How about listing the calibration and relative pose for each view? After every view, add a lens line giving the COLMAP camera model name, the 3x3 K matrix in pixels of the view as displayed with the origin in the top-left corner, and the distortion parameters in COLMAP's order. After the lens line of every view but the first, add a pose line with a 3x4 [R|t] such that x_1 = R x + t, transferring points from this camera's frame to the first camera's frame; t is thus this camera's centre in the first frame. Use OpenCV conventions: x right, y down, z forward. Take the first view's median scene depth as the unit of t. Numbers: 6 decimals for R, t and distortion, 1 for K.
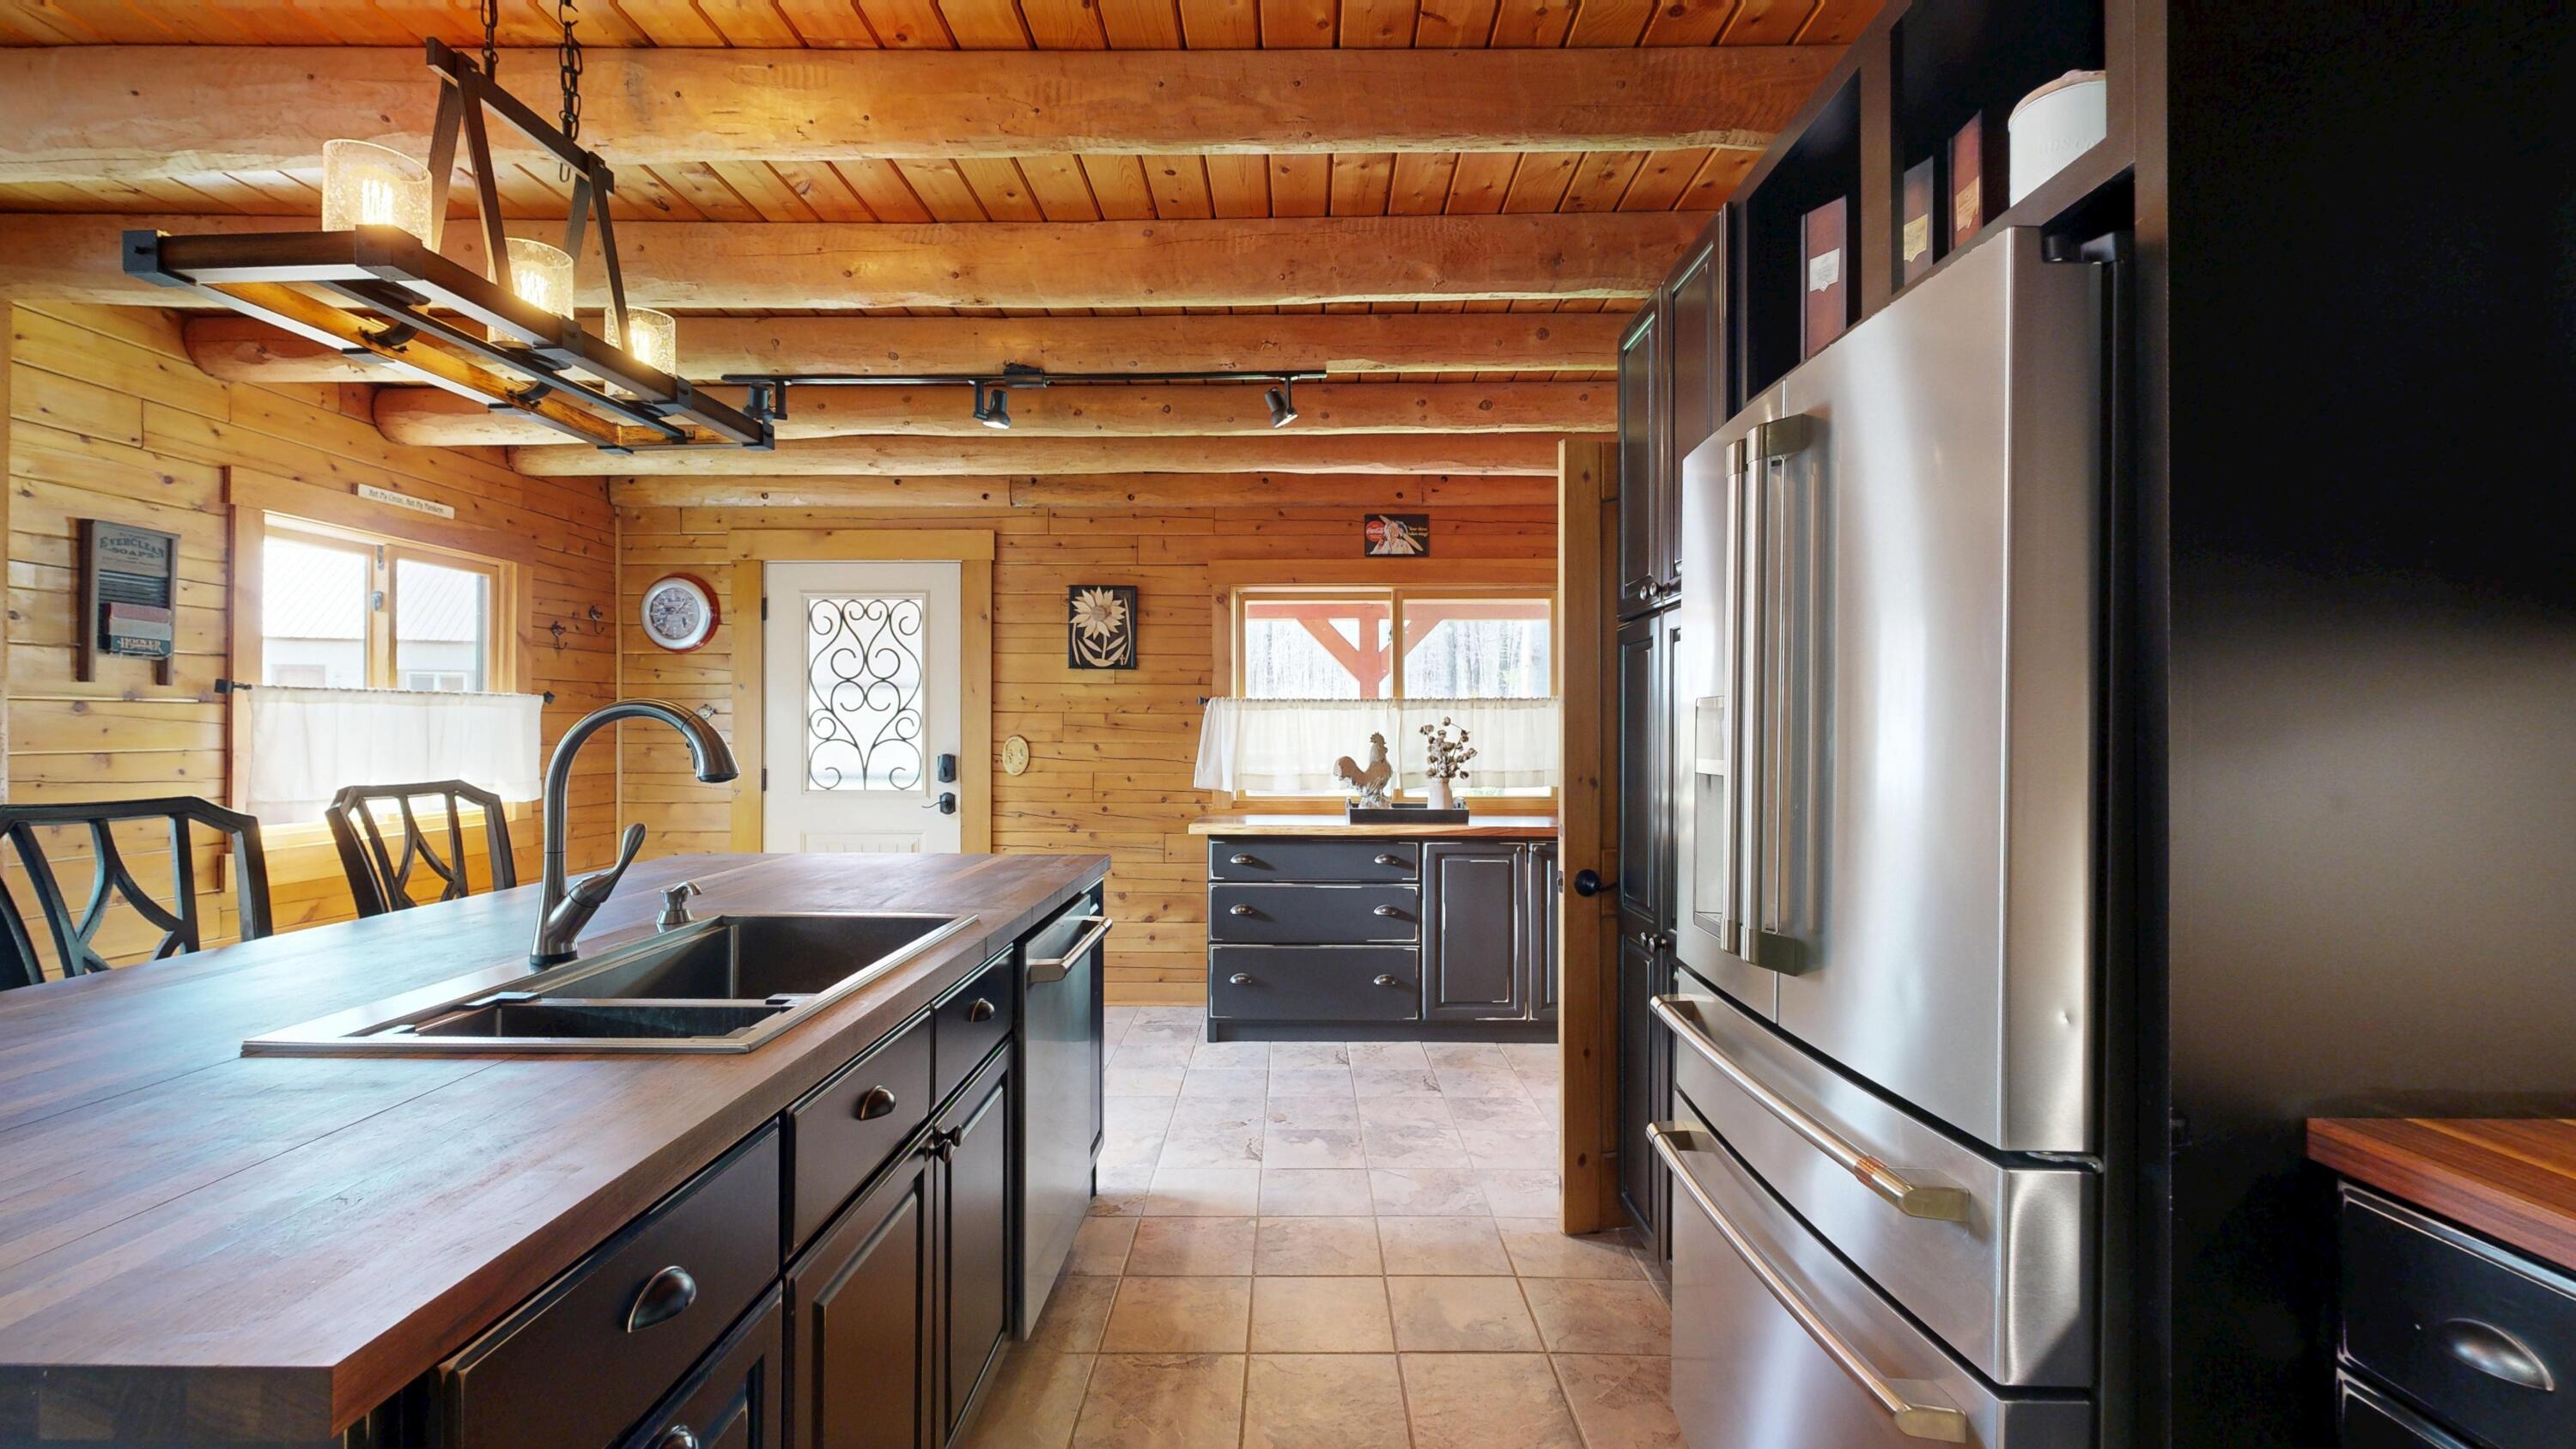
lens RADIAL K [[1070.2, 0, 1271.1], [0, 1070.2, 729.4], [0, 0, 1]] dist [-0.000857, 0.000057]
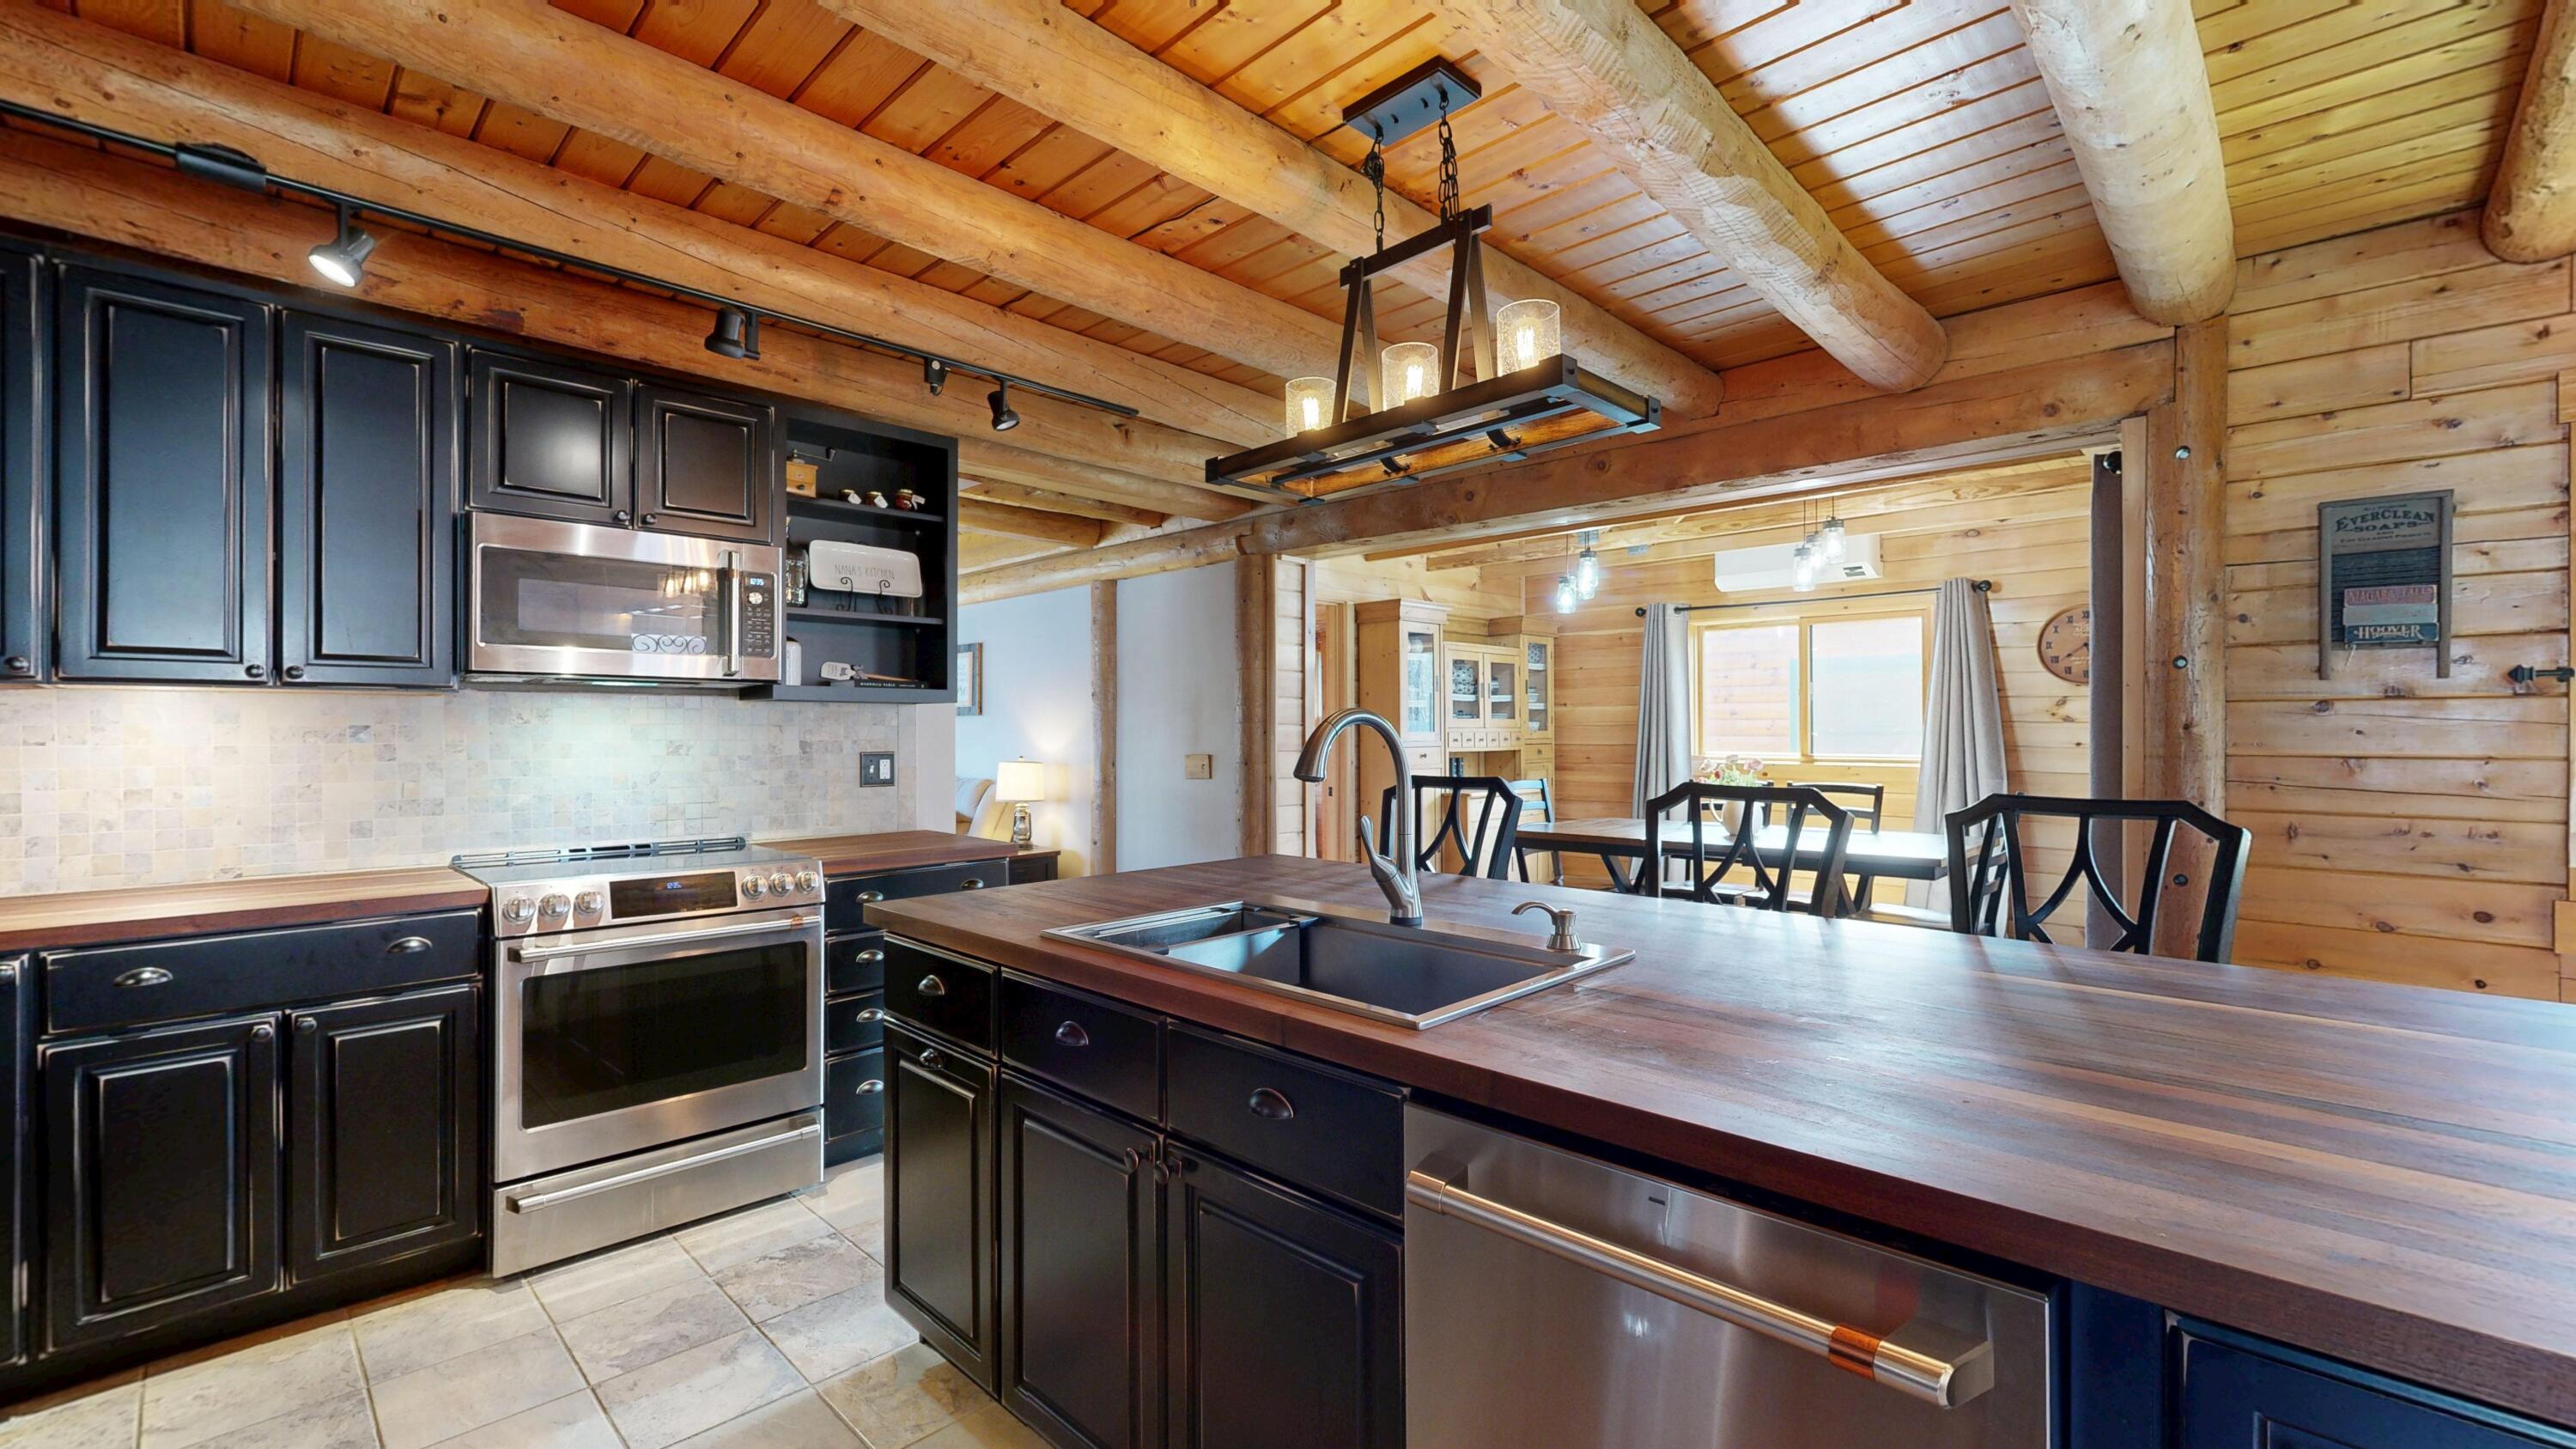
lens RADIAL K [[1070.2, 0, 1287.2], [0, 1070.2, 731.5], [0, 0, 1]] dist [-0.000857, 0.000057]
pose [[-0.691264, 0.002078, -0.722599, 0.099694], [-0.002643, 0.999982, 0.005404, -0.001179], [0.722597, 0.005645, -0.691246, 0.549708]]
